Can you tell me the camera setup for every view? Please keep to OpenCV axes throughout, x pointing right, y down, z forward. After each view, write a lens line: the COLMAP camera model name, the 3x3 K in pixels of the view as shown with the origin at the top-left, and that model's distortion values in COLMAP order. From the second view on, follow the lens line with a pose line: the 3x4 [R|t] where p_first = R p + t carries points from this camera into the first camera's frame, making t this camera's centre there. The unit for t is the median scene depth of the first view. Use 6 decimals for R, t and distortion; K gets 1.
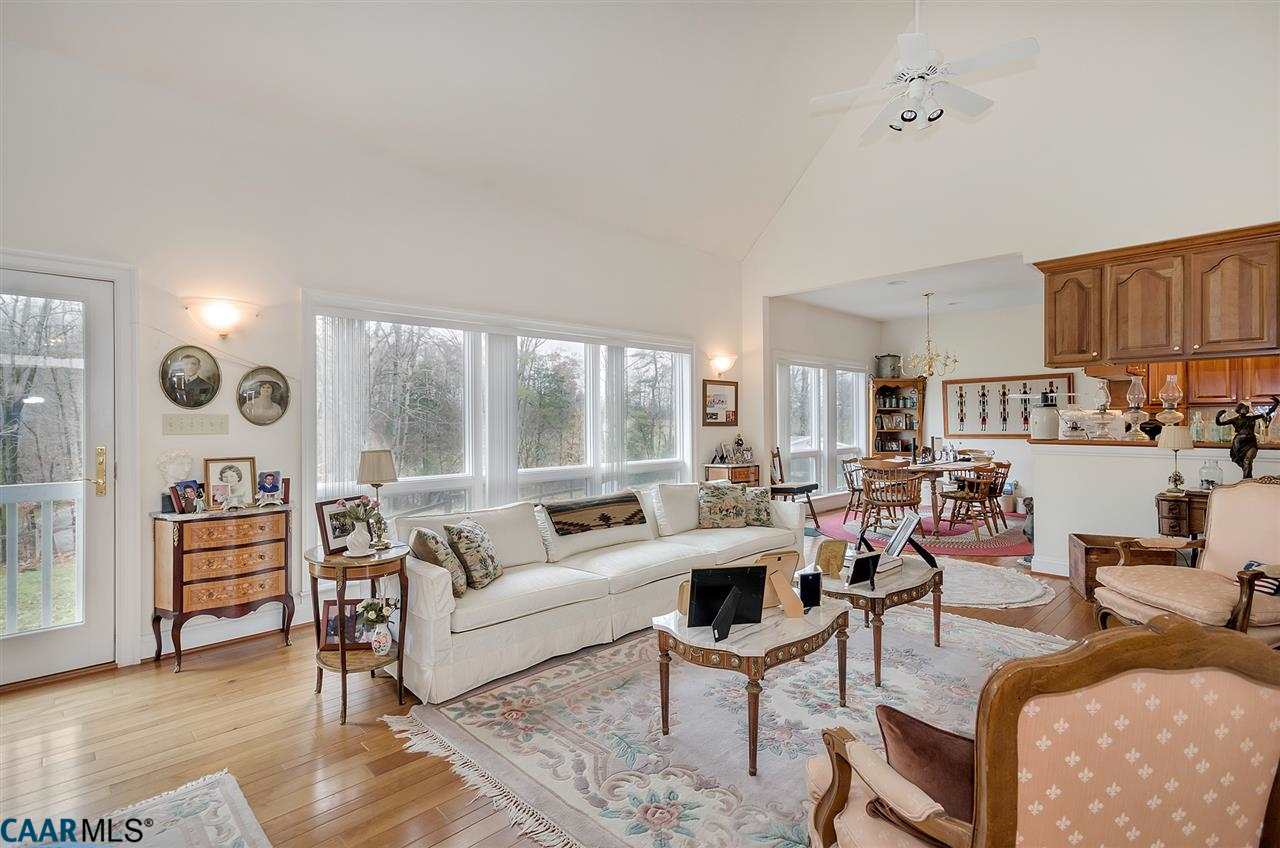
lens RADIAL K [[597.2, 0, 632.2], [0, 597.2, 421.4], [0, 0, 1]] dist [0.005886, 0.000186]
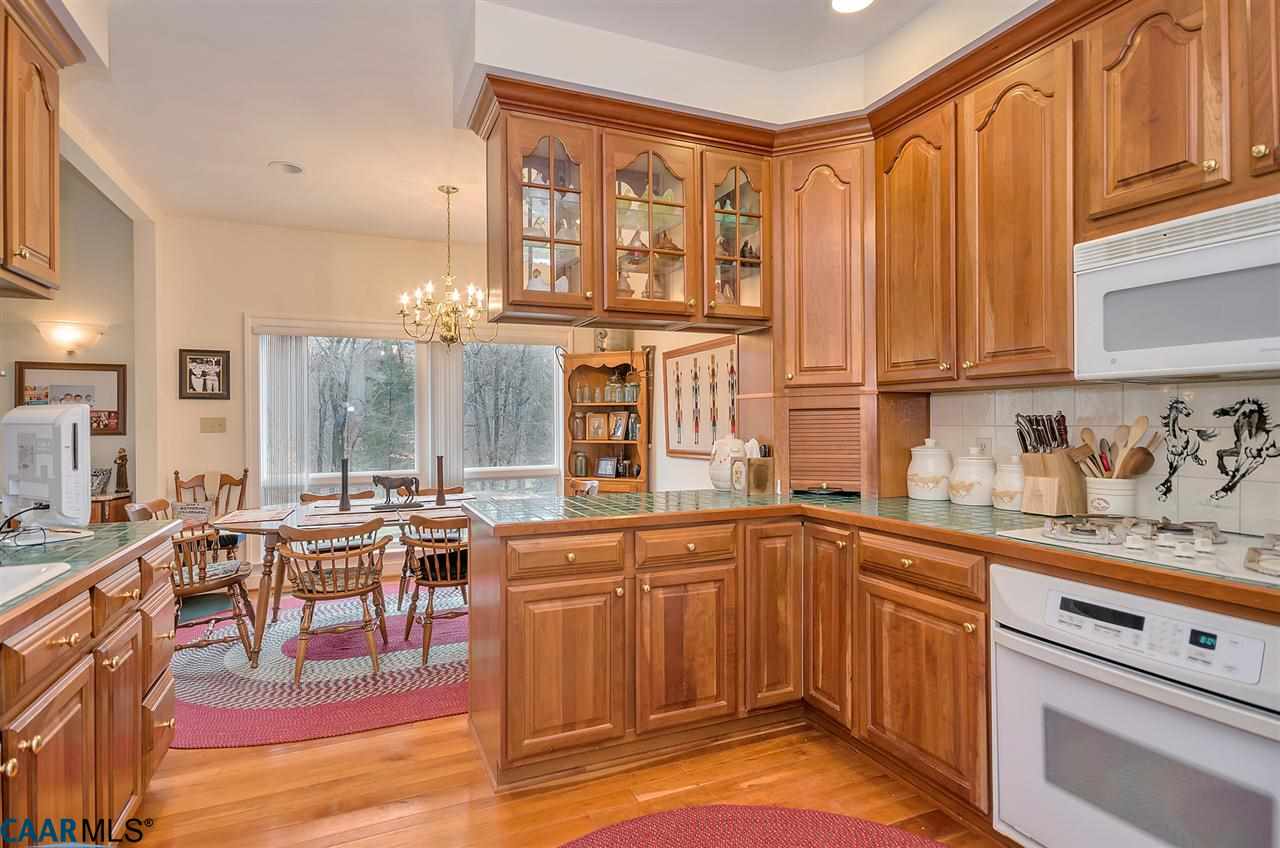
lens RADIAL K [[646.9, 0, 628.3], [0, 646.9, 422.2], [0, 0, 1]] dist [0.002925, 0.001370]
pose [[0.935259, -0.000299, -0.353963, 0.742232], [0.001787, 0.999991, 0.003875, -0.006068], [0.353959, -0.004257, 0.935251, 0.450037]]
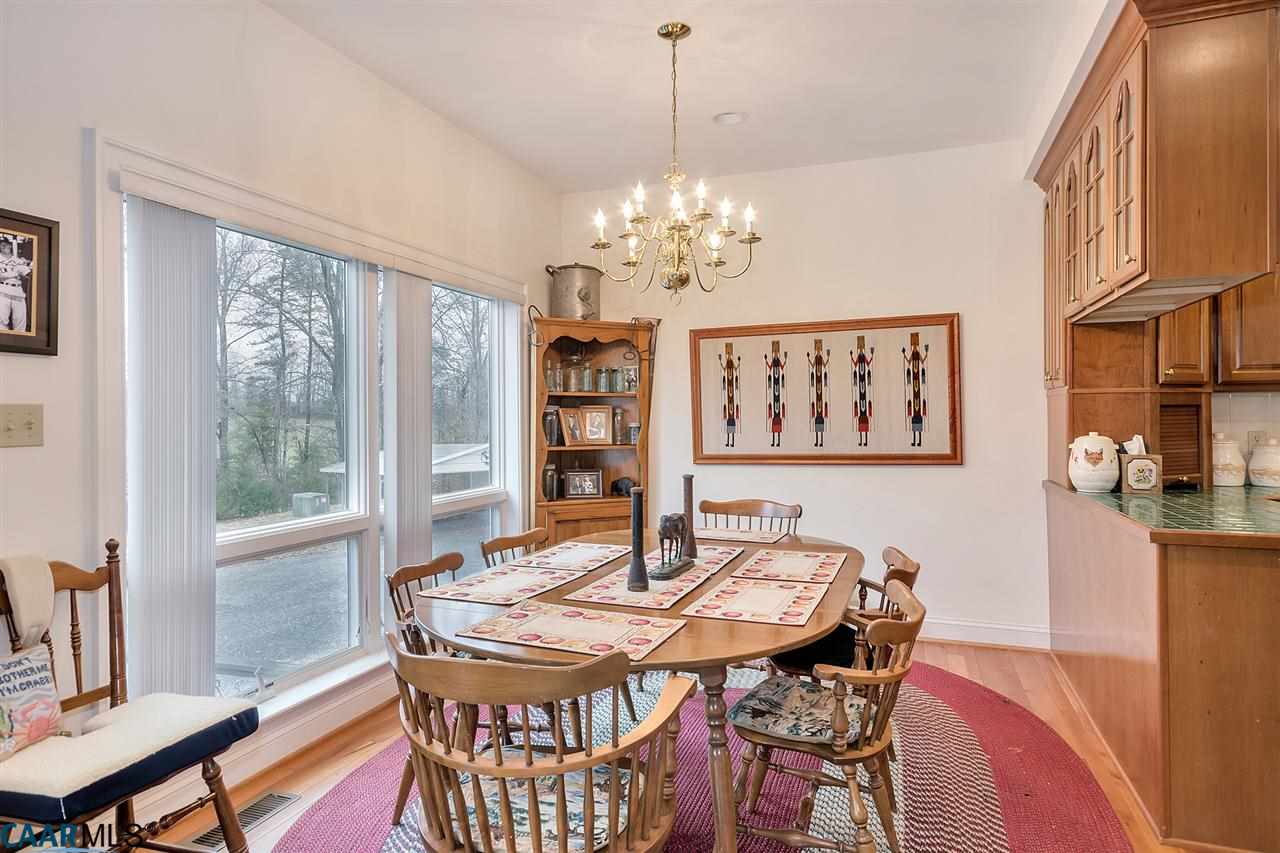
lens RADIAL K [[760.0, 0, 636.1], [0, 760.0, 424.4], [0, 0, 1]] dist [0.008726, 0.001046]
pose [[0.895730, -0.002810, 0.444590, 0.254962], [-0.000063, 0.999979, 0.006448, -0.003763], [-0.444599, -0.005804, 0.895711, 0.559026]]
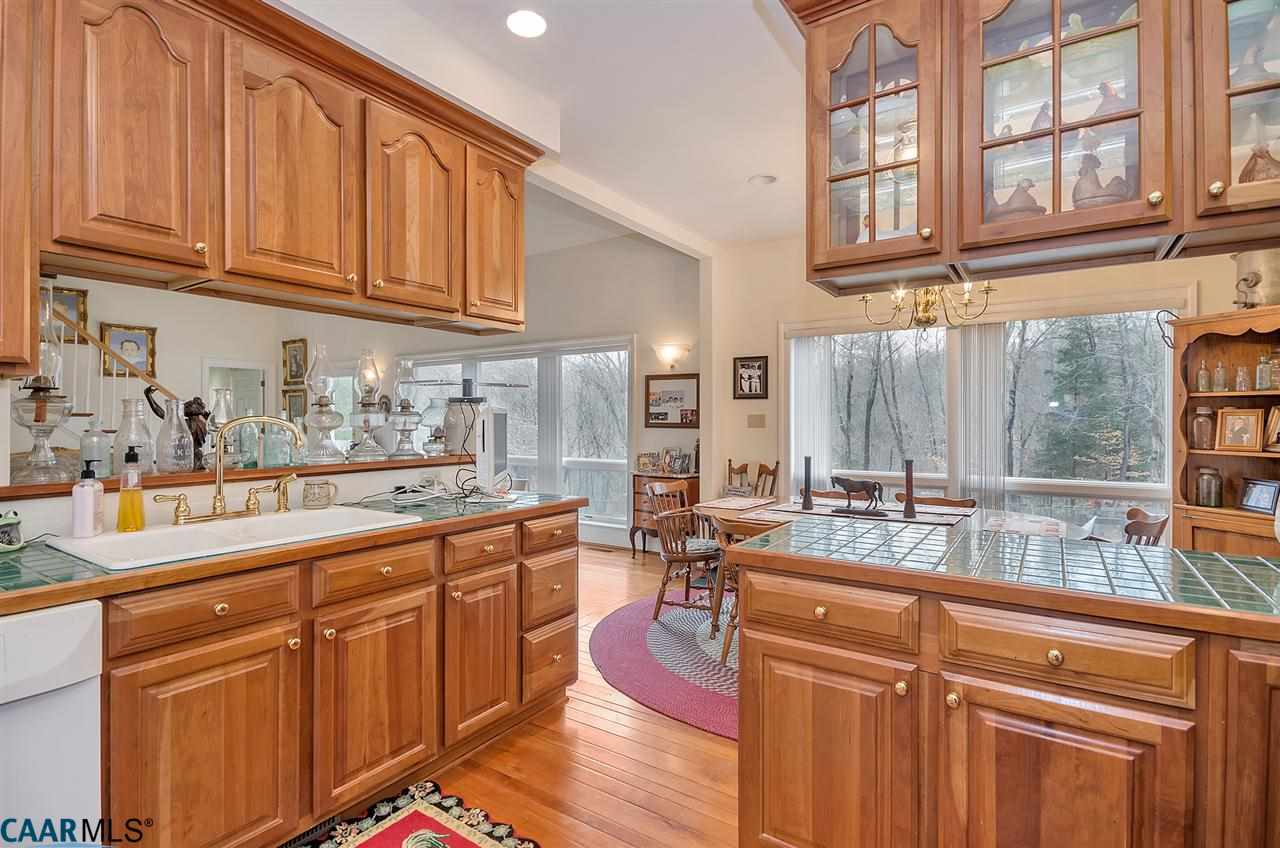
lens RADIAL K [[620.6, 0, 633.5], [0, 620.6, 421.0], [0, 0, 1]] dist [0.001033, 0.000457]
pose [[0.205622, 0.007761, -0.978601, 0.793023], [-0.001903, 0.999970, 0.007531, -0.006686], [0.978630, 0.000314, 0.205630, 0.605286]]
